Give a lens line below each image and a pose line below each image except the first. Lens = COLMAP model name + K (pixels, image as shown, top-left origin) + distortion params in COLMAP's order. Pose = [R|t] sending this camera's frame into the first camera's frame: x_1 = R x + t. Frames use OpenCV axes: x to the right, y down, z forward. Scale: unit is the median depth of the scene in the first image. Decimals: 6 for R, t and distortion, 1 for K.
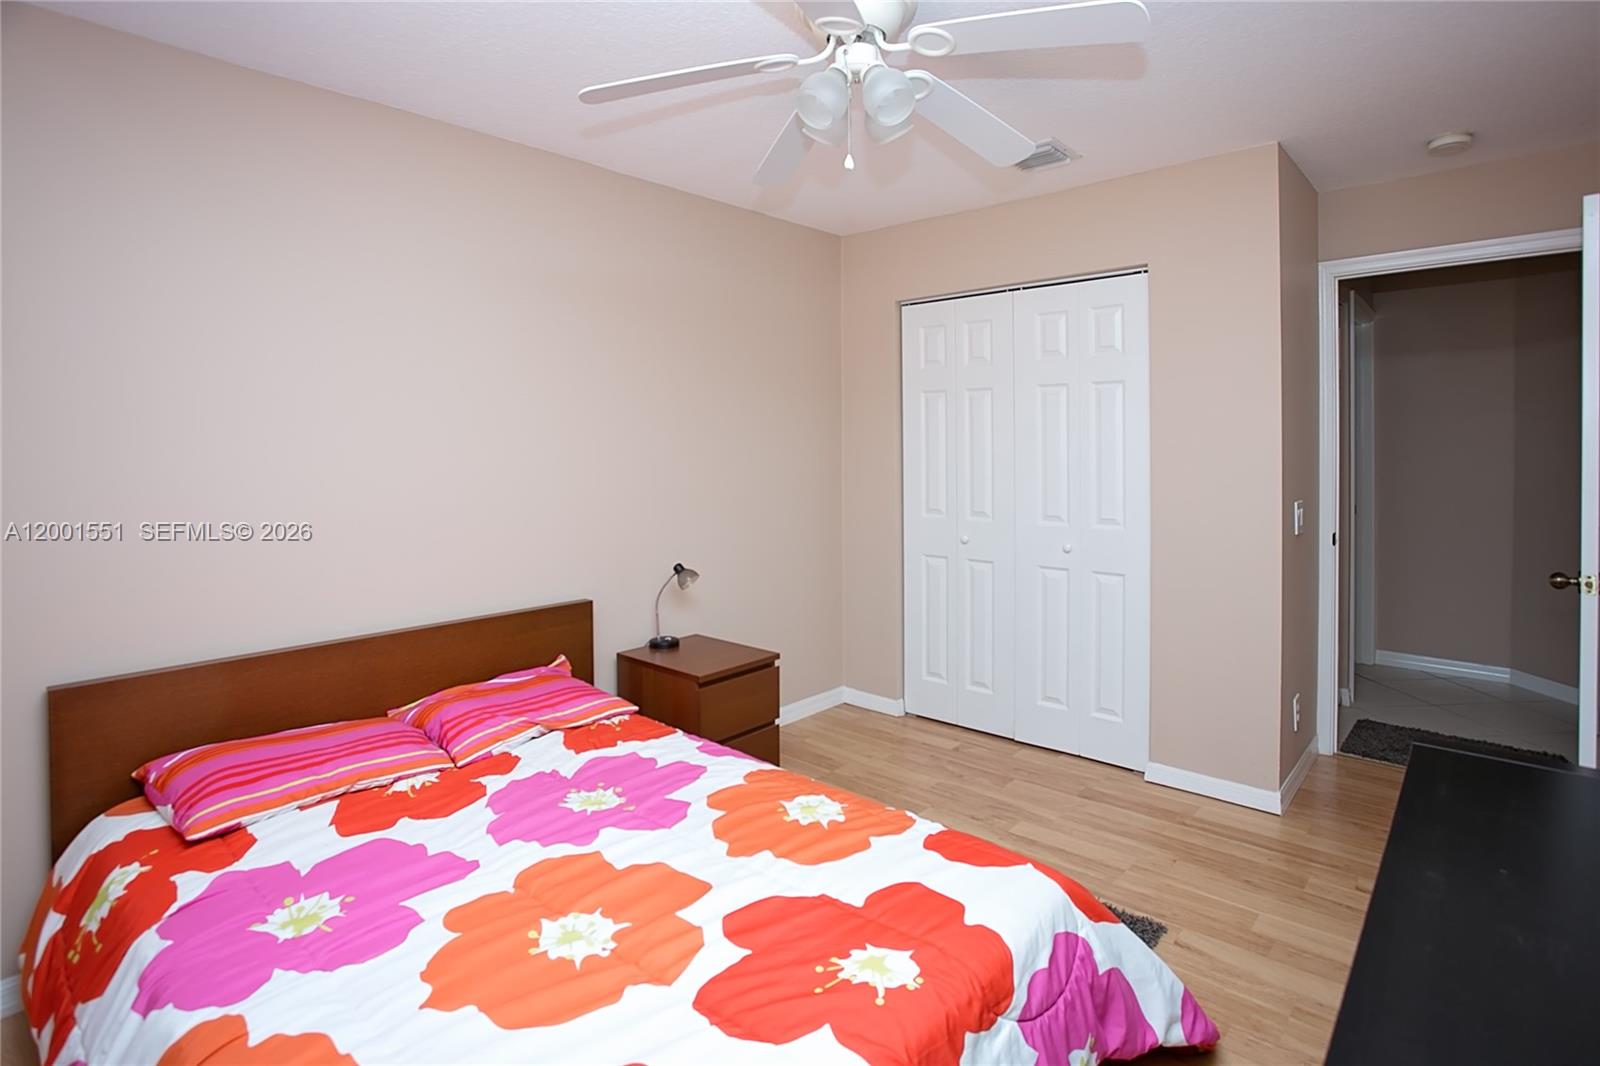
lens RADIAL K [[810.7, 0, 795.5], [0, 810.7, 535.2], [0, 0, 1]] dist [-0.058036, 0.012353]
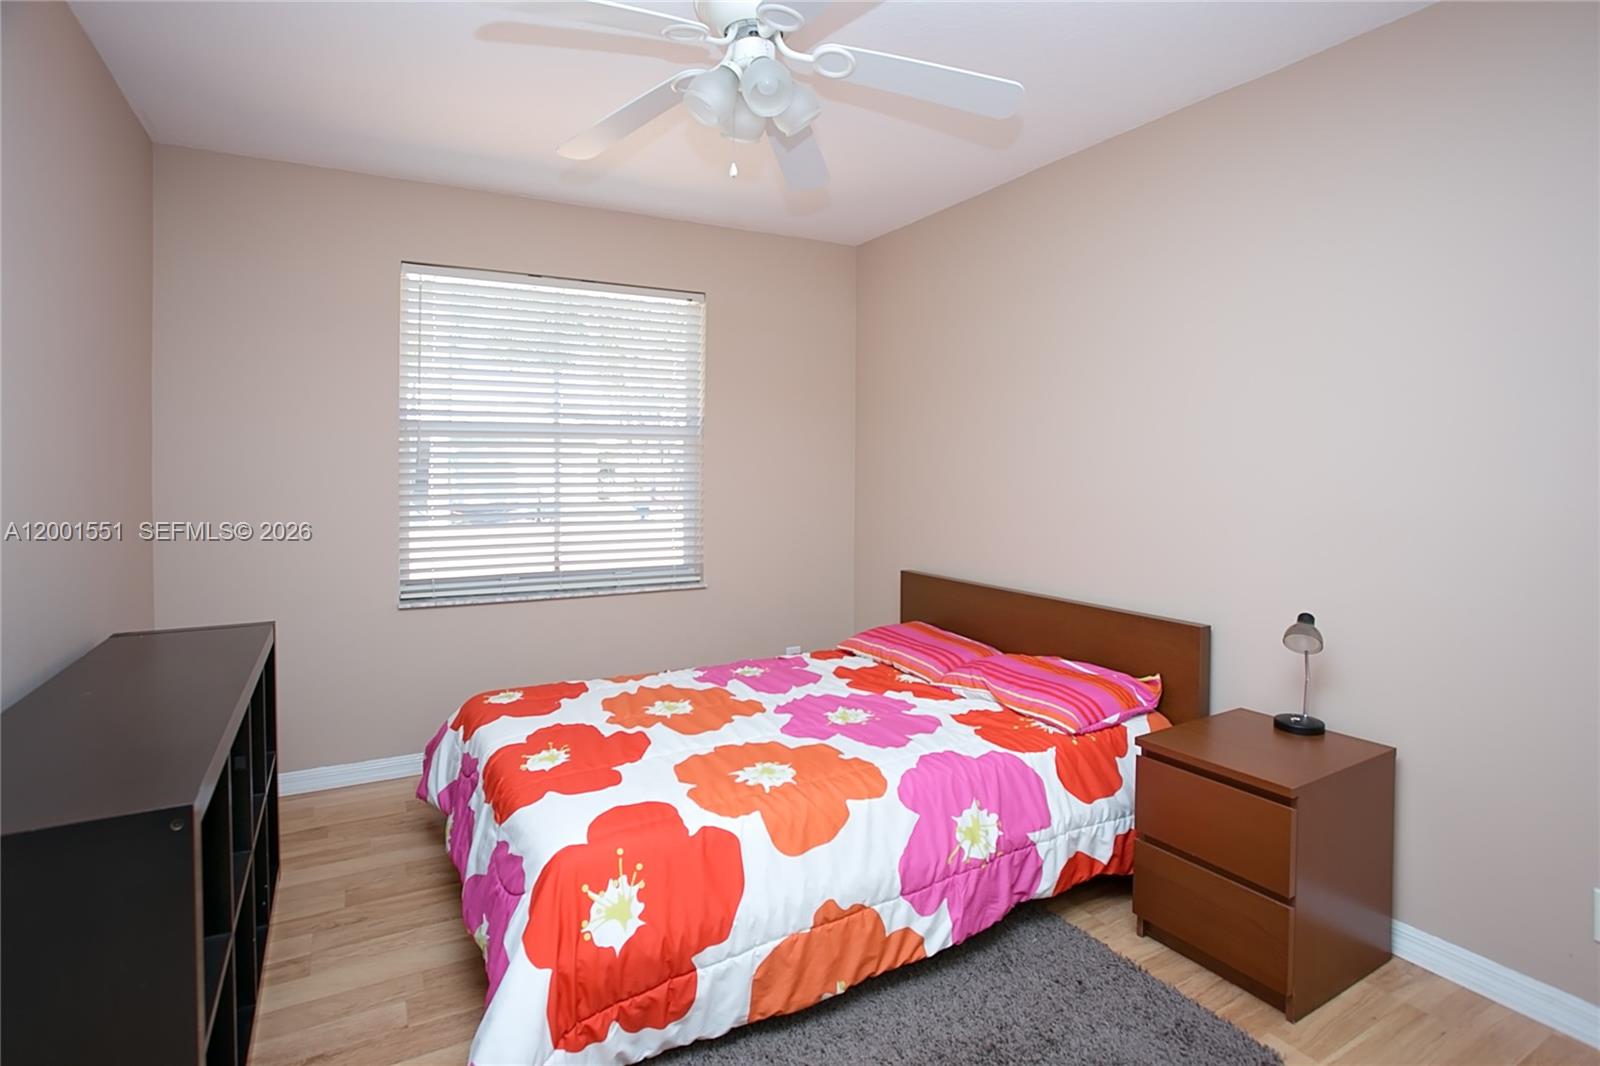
lens RADIAL K [[810.7, 0, 783.7], [0, 810.7, 466.2], [0, 0, 1]] dist [-0.058036, 0.012353]
pose [[-0.343913, -0.010311, -0.938945, 1.043874], [-0.103137, 0.994305, 0.026858, -0.090139], [0.933320, 0.106076, -0.343017, 1.395030]]
